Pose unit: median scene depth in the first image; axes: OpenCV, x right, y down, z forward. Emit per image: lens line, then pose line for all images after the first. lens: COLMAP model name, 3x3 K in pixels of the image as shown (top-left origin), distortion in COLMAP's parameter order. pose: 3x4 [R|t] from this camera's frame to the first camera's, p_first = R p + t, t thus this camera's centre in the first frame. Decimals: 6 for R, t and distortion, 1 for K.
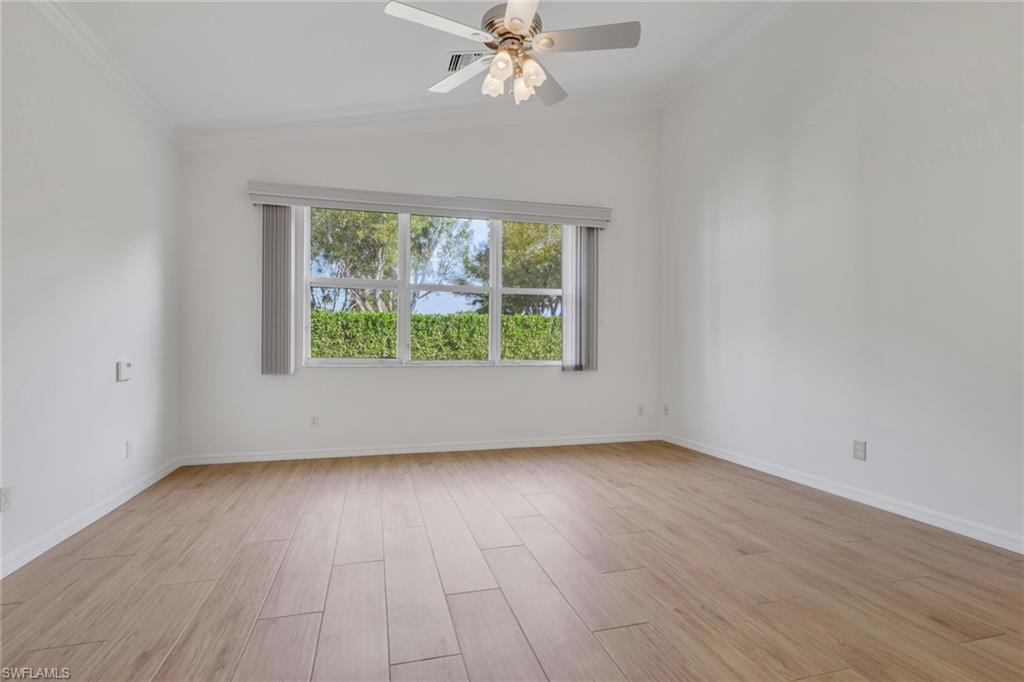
lens RADIAL K [[514.1, 0, 512.0], [0, 514.1, 341.0], [0, 0, 1]] dist [0.000070, 0.000117]
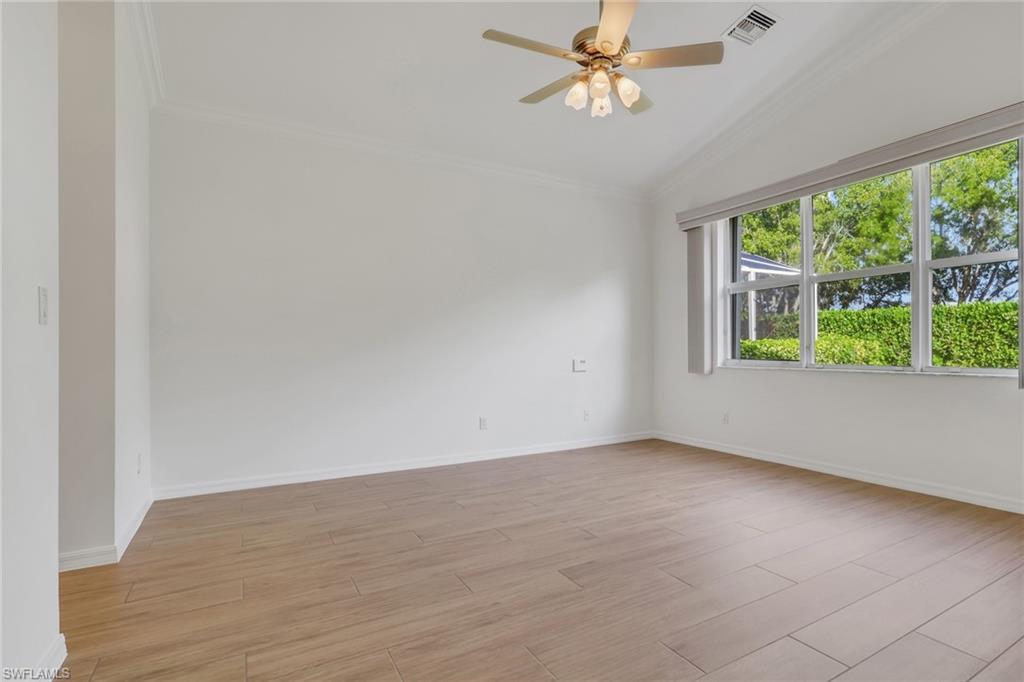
lens RADIAL K [[493.9, 0, 508.4], [0, 493.9, 348.1], [0, 0, 1]] dist [-0.001278, -0.000196]
pose [[0.248478, -0.009224, -0.968594, 0.675713], [0.016620, 0.999848, -0.005258, 0.009490], [0.968495, -0.014791, 0.248594, 0.410371]]
